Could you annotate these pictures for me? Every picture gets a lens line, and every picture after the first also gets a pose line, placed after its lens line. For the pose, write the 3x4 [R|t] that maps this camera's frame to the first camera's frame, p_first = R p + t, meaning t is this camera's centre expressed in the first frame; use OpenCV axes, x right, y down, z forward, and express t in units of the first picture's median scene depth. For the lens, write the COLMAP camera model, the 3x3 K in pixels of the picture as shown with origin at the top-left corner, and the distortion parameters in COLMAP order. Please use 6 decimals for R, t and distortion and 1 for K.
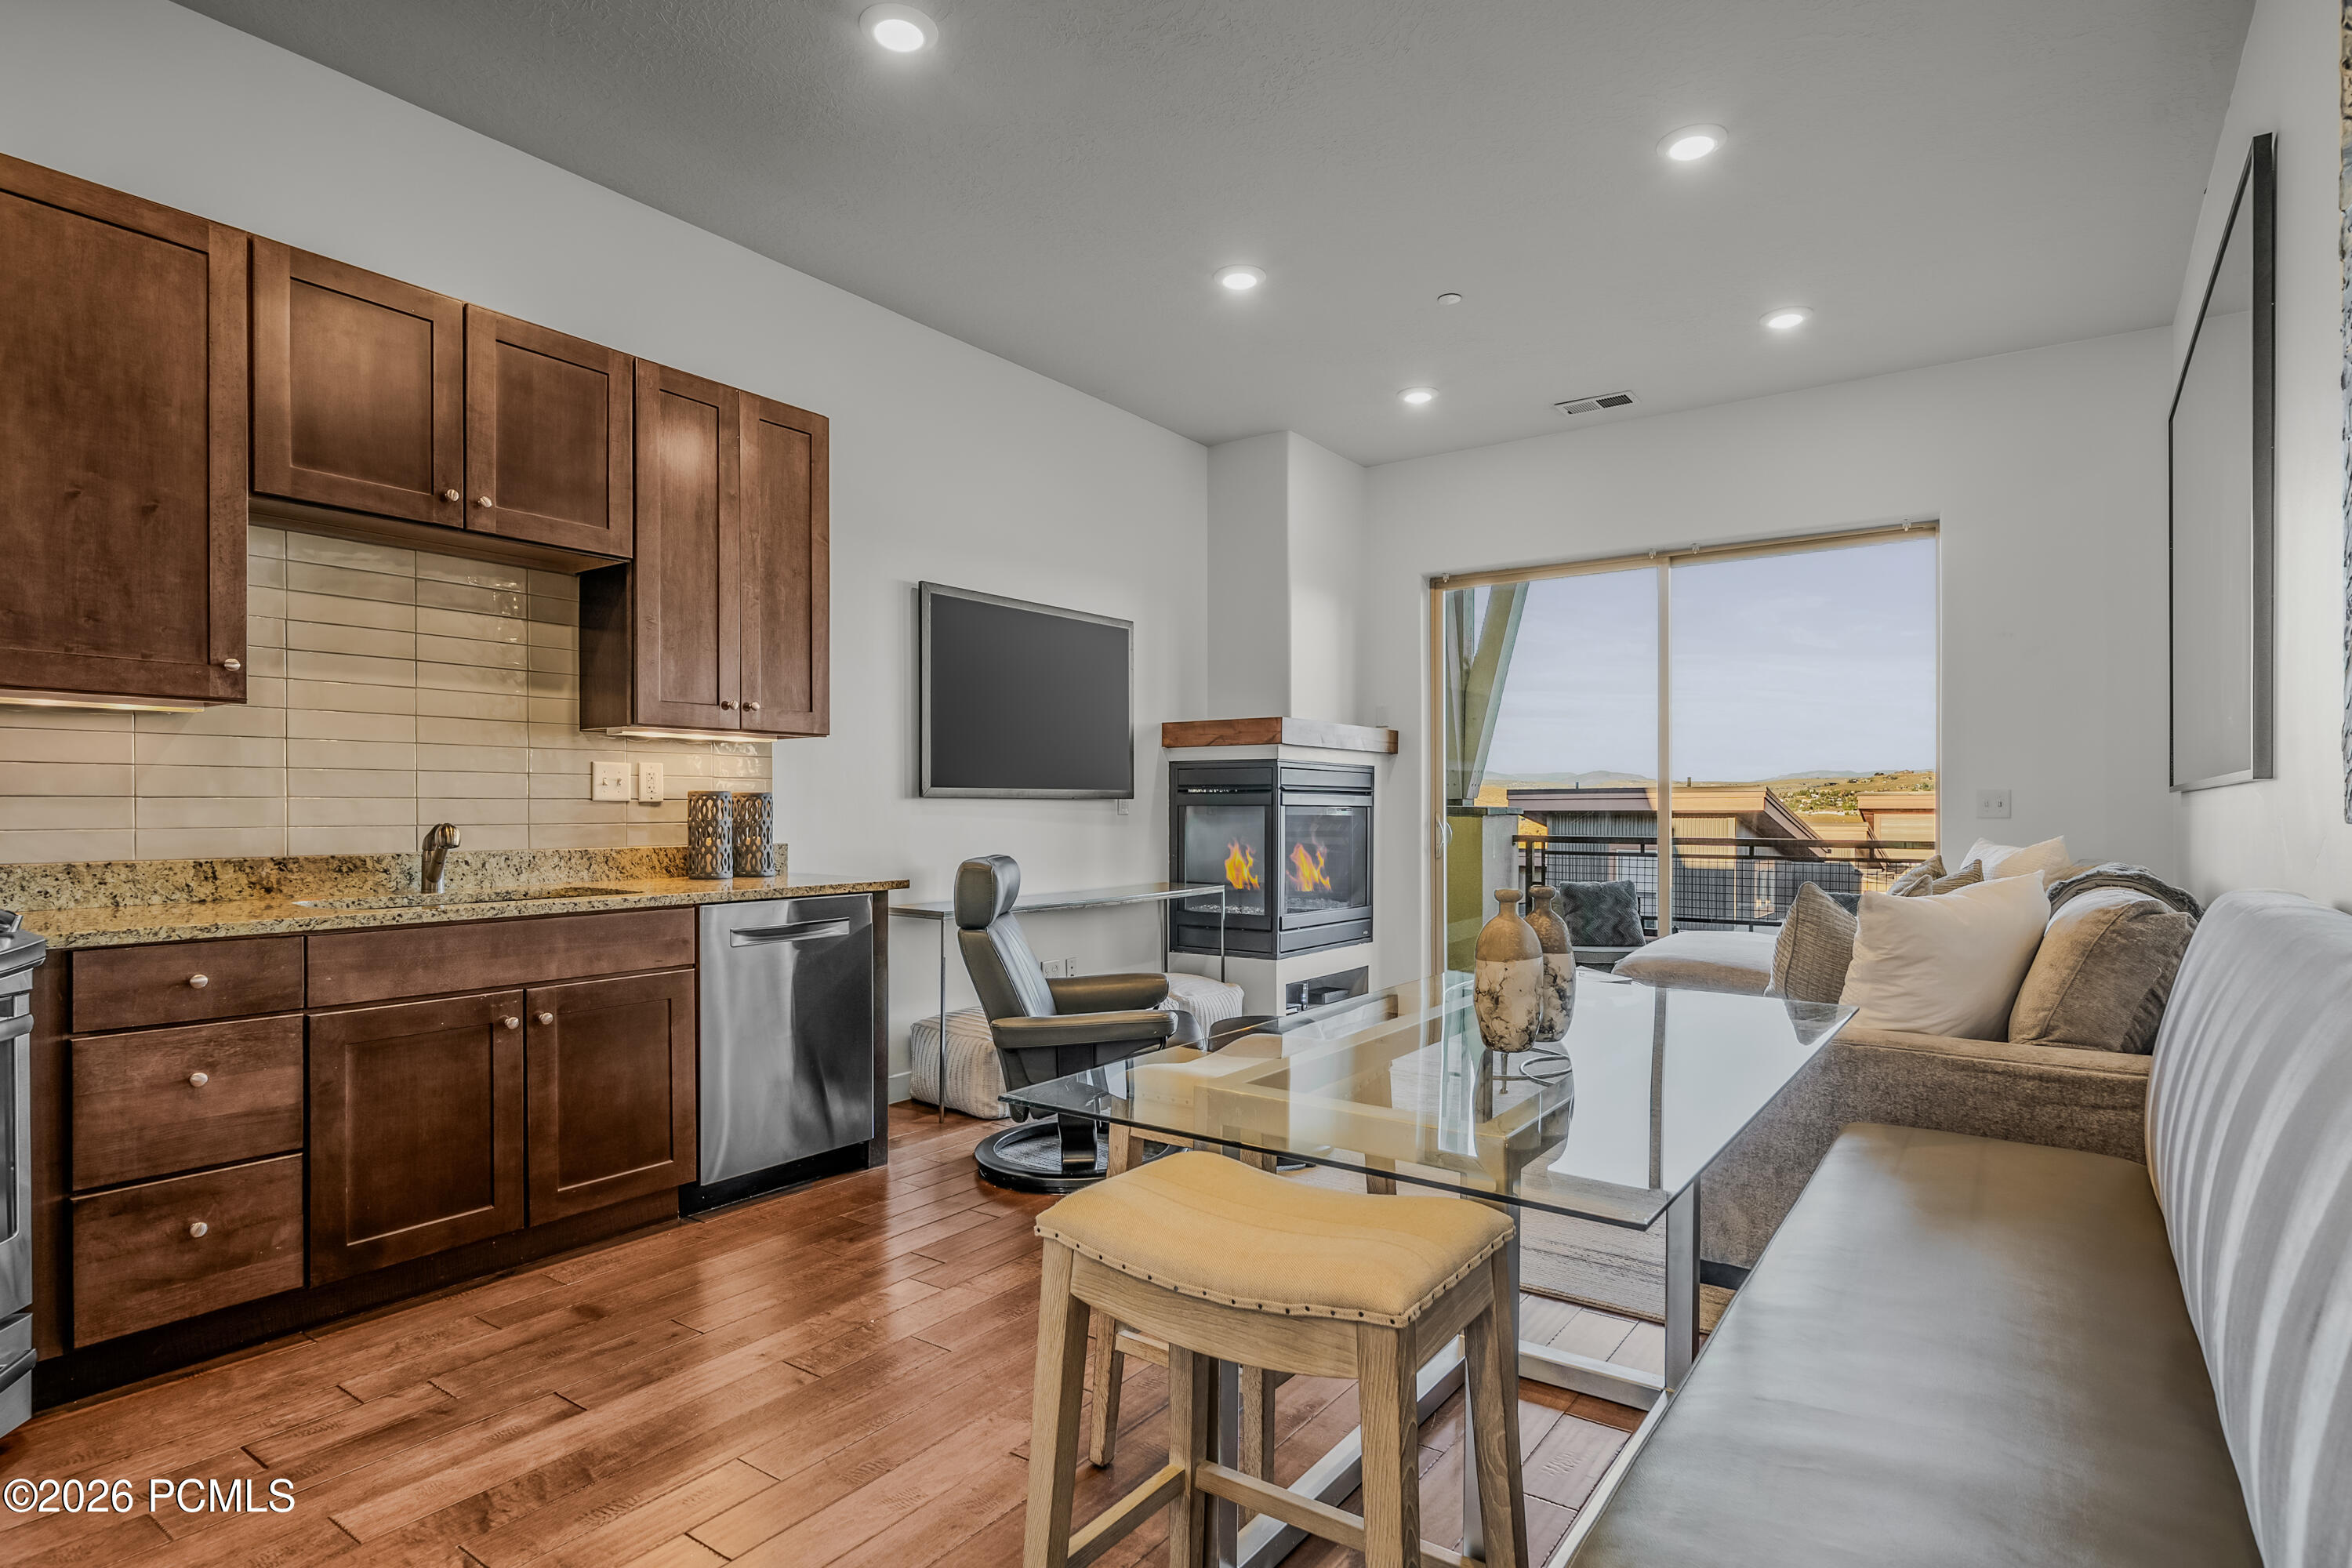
lens RADIAL K [[1221.8, 0, 1180.8], [0, 1221.8, 801.5], [0, 0, 1]] dist [0.012418, -0.000490]
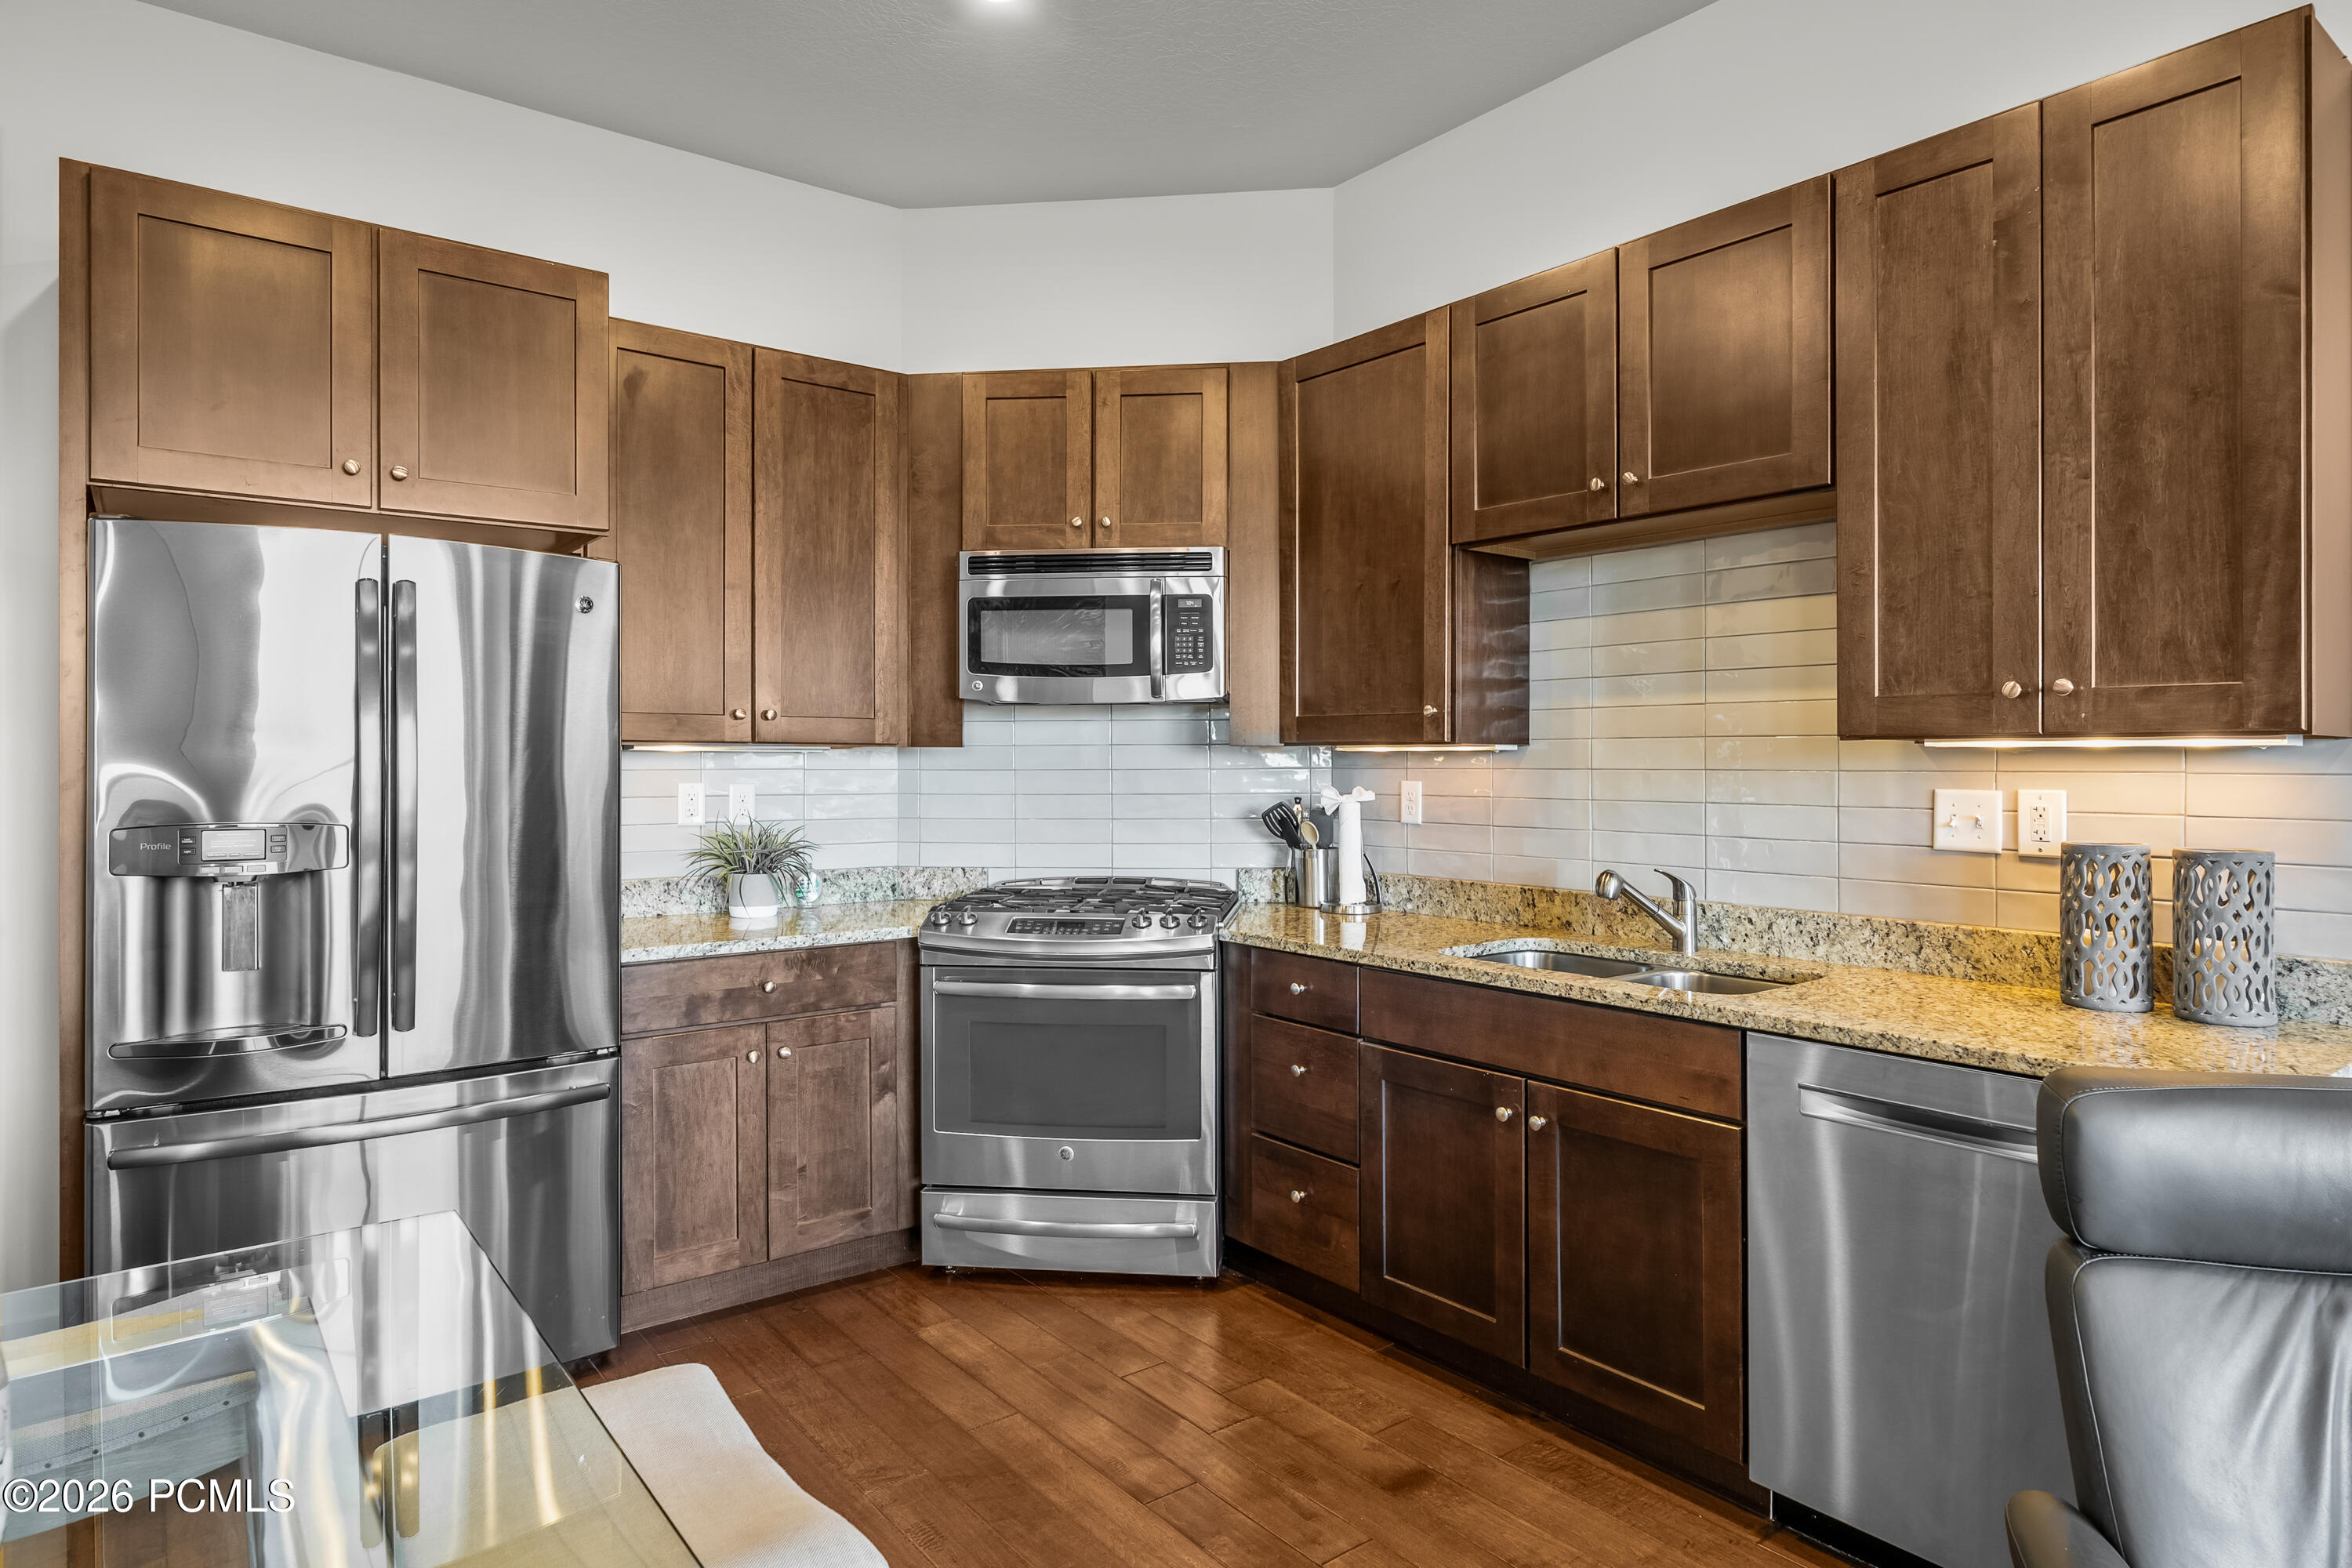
lens RADIAL K [[1325.0, 0, 1169.6], [0, 1325.0, 750.0], [0, 0, 1]] dist [-0.001338, -0.000640]
pose [[-0.283248, -0.010109, -0.958993, 0.352575], [0.002221, 0.999935, -0.011197, -0.053082], [0.959044, -0.005301, -0.283207, 0.930467]]
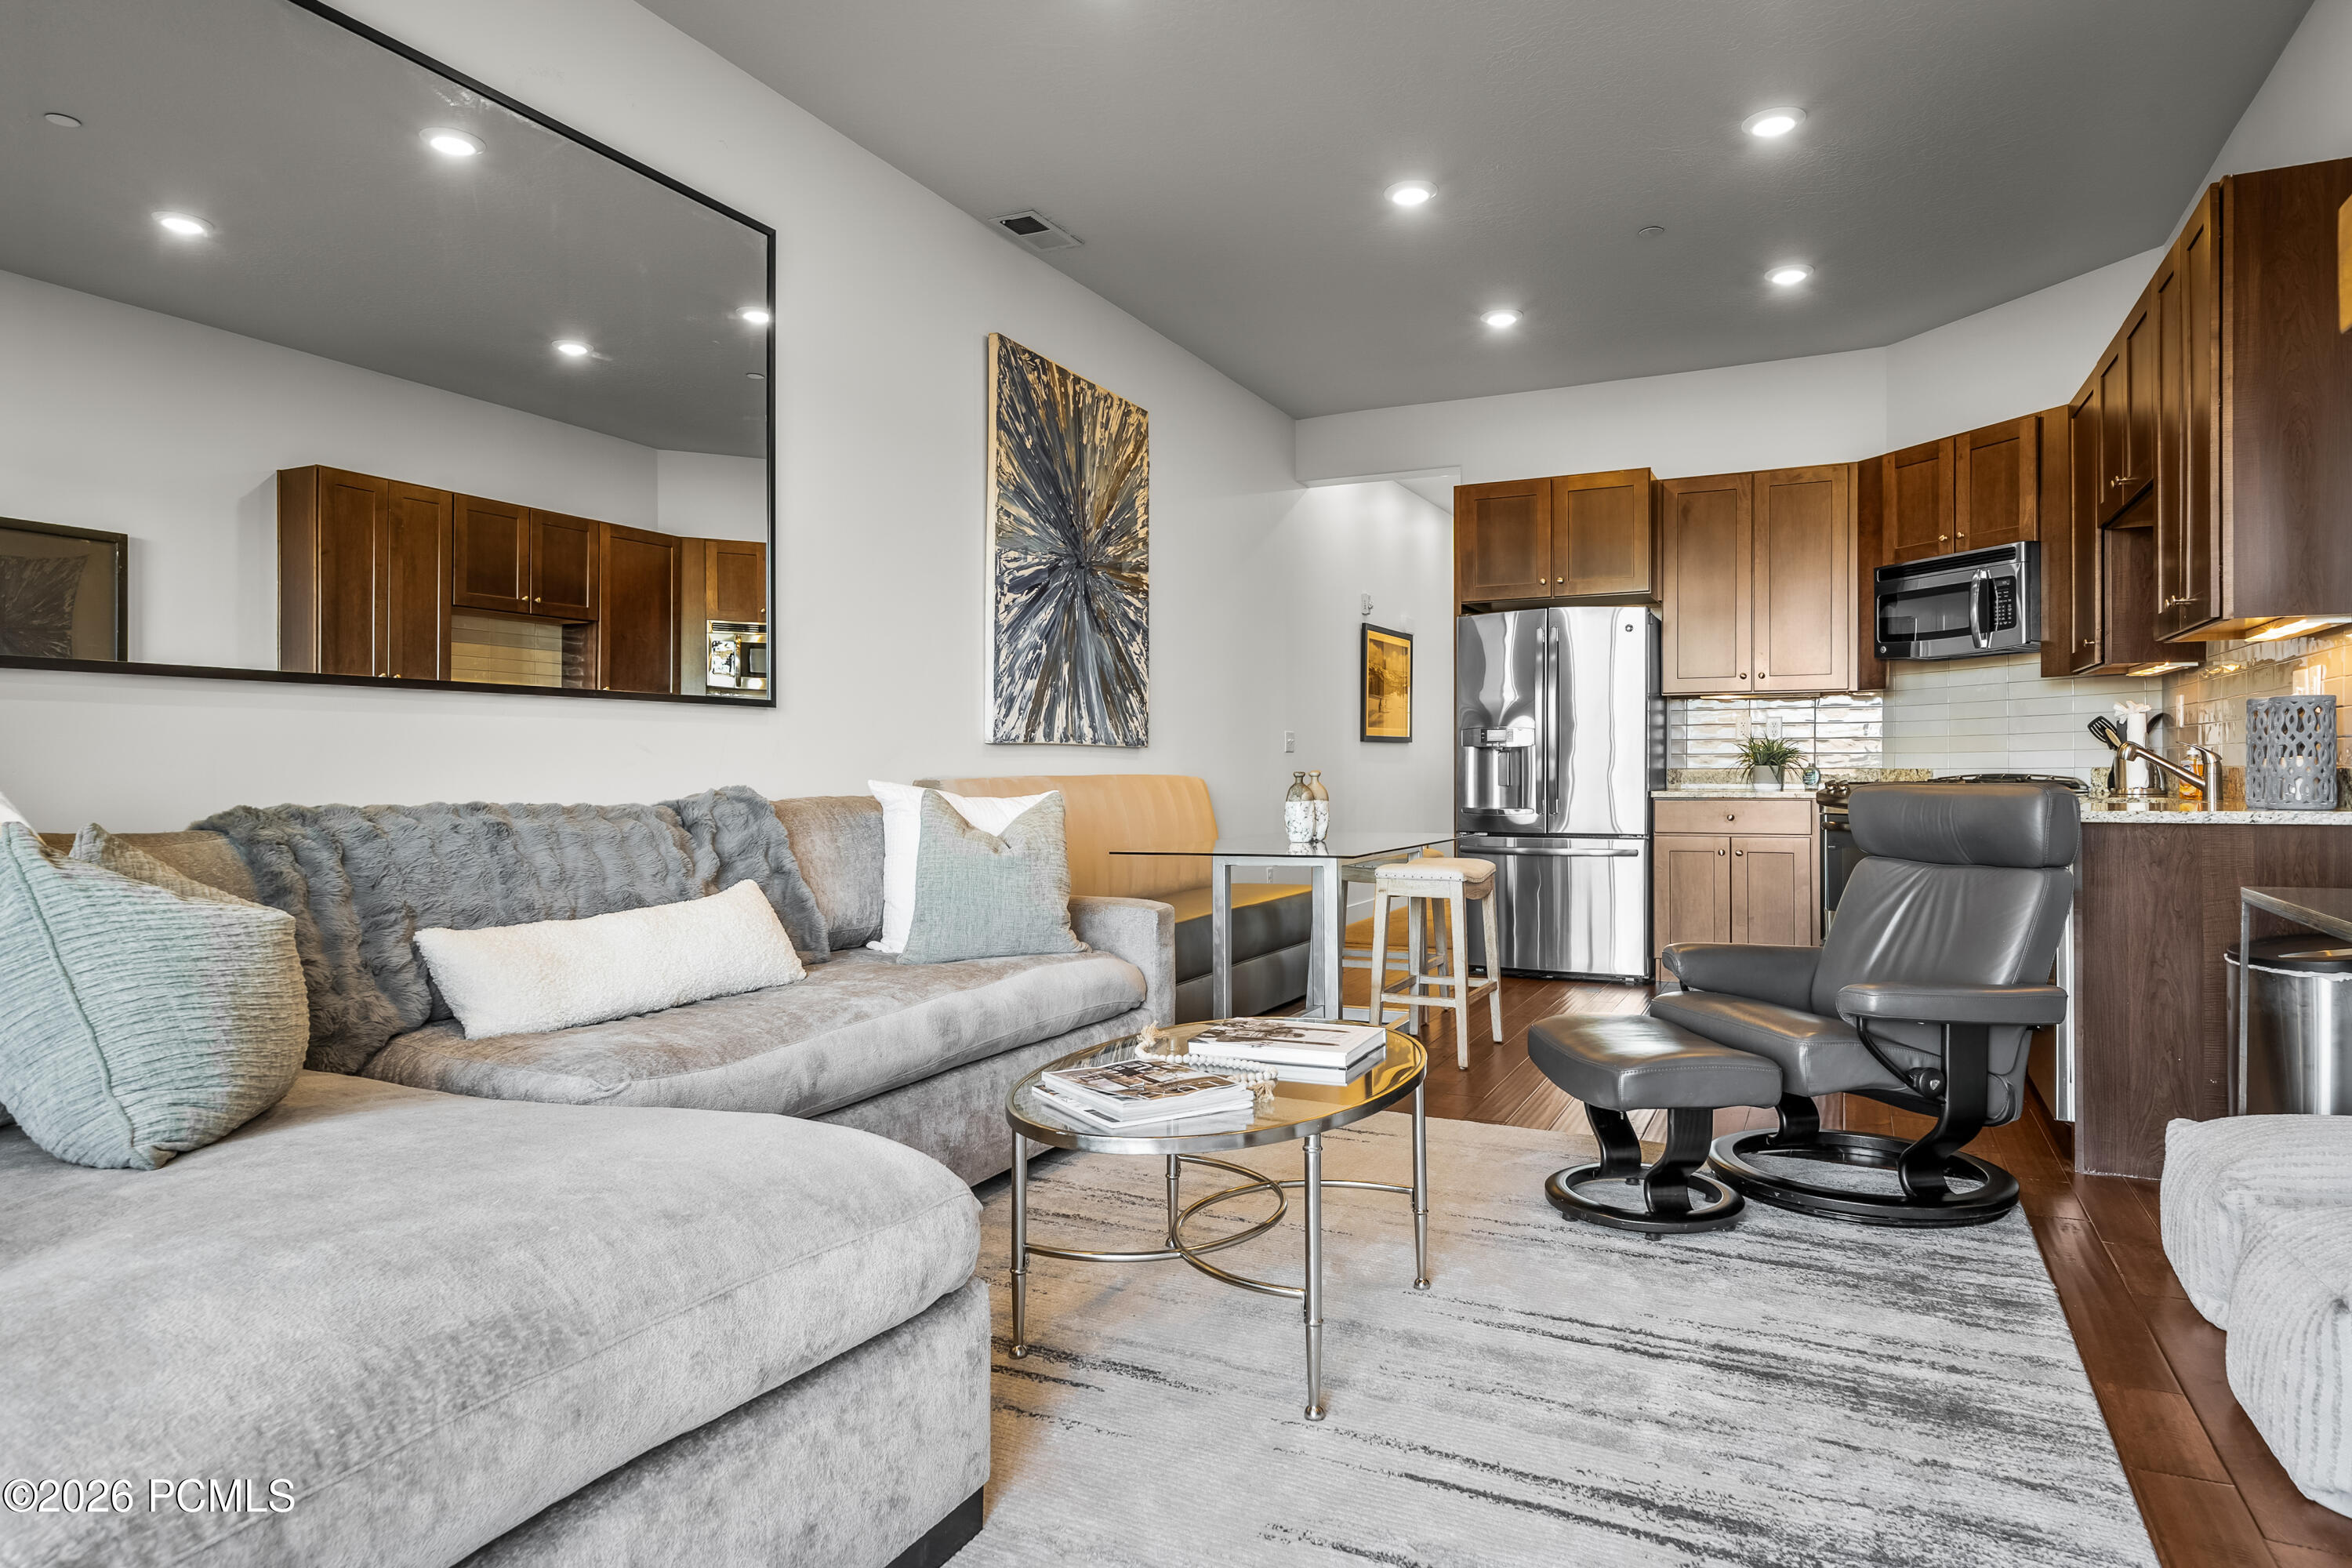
lens RADIAL K [[1355.6, 0, 1173.5], [0, 1355.6, 773.1], [0, 0, 1]] dist [0.000251, 0.000004]
pose [[-0.987163, 0.000065, -0.159715, 0.580976], [0.000047, 1.000000, 0.000112, 0.050620], [0.159715, 0.000103, -0.987163, 2.160412]]
